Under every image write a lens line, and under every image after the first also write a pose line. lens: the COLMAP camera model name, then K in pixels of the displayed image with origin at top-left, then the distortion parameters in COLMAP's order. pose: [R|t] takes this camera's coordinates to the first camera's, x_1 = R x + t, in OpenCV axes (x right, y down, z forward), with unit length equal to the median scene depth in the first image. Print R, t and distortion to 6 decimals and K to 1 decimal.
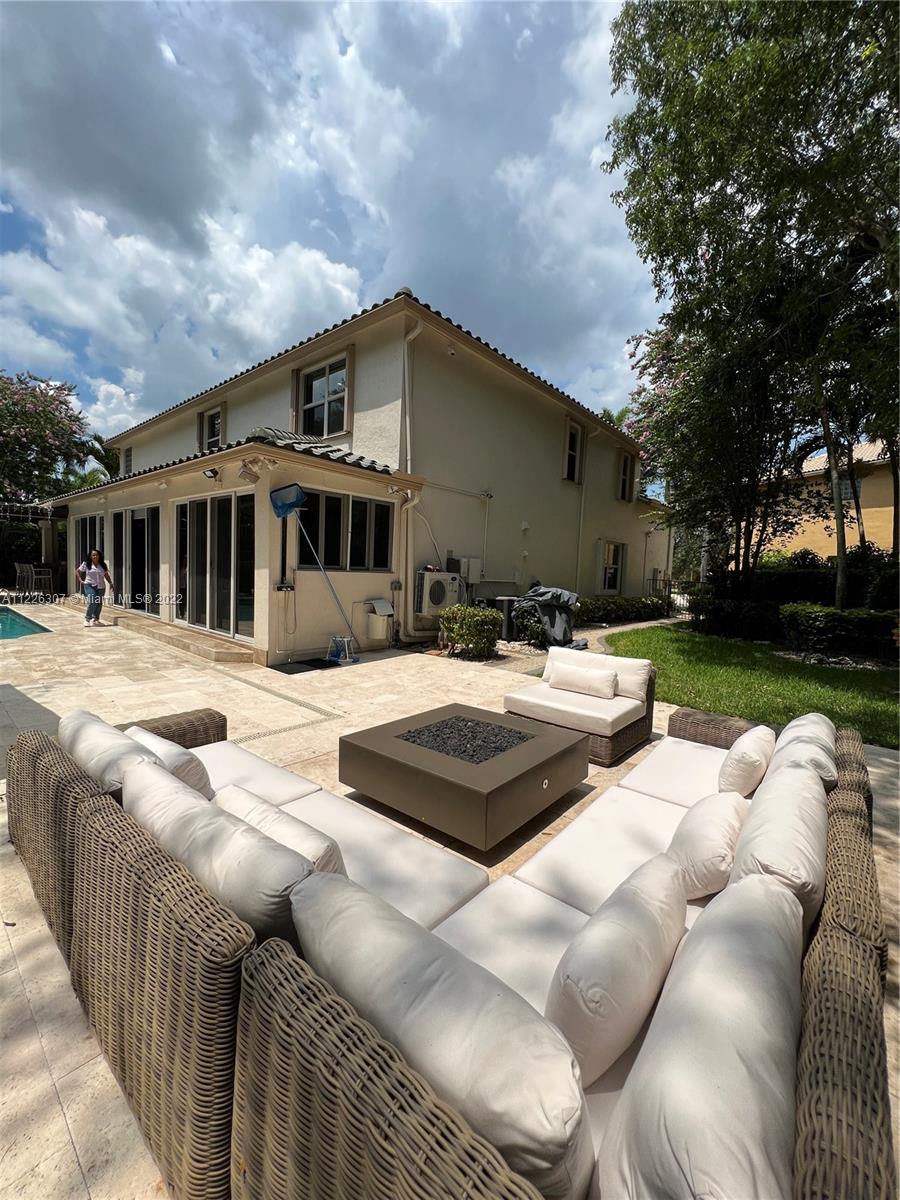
lens RADIAL K [[477.0, 0, 446.4], [0, 477.0, 598.2], [0, 0, 1]] dist [0.001715, 0.000448]
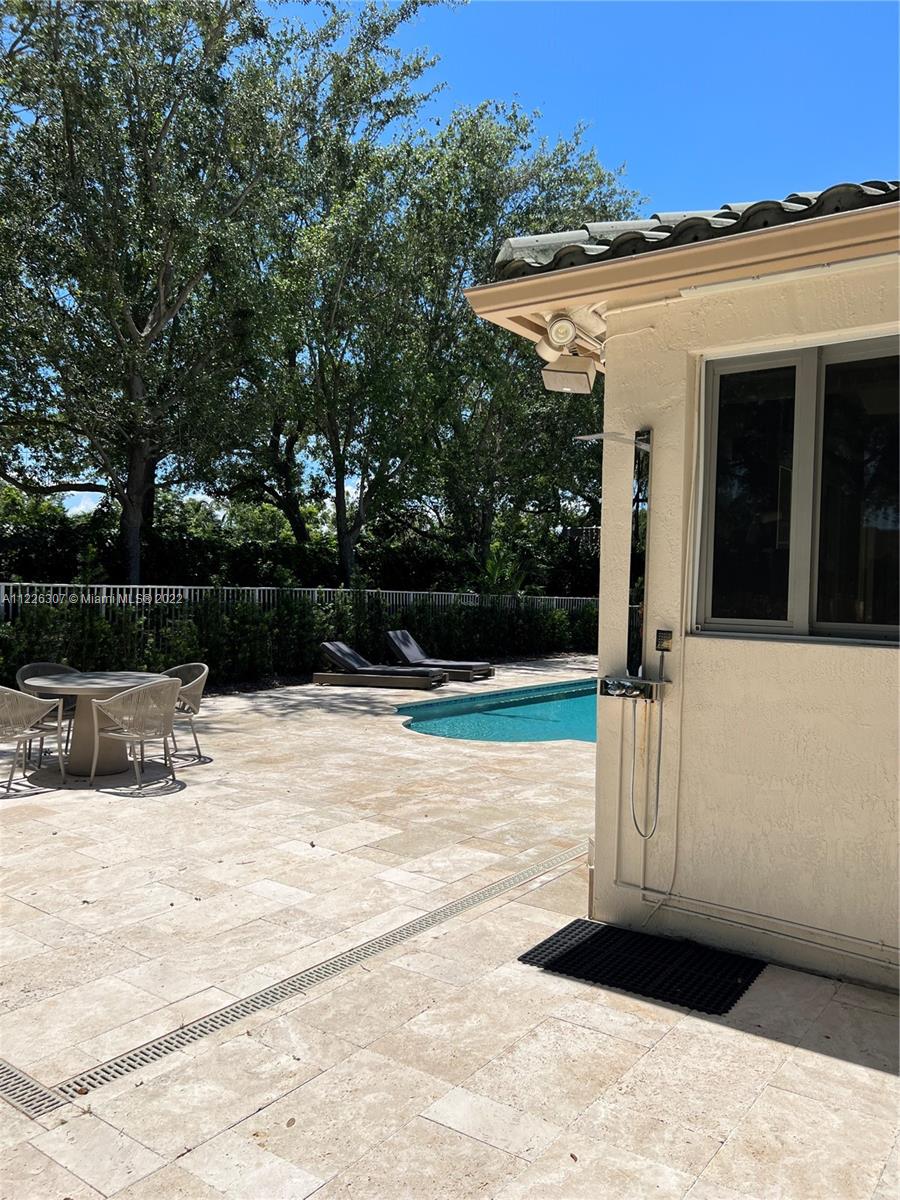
lens RADIAL K [[905.1, 0, 447.9], [0, 905.1, 600.2], [0, 0, 1]] dist [0.028372, -0.013760]
pose [[0.087778, -0.025526, -0.995813, 0.346911], [-0.084937, 0.995839, -0.033014, -0.066369], [0.992512, 0.087479, 0.085245, 1.084450]]
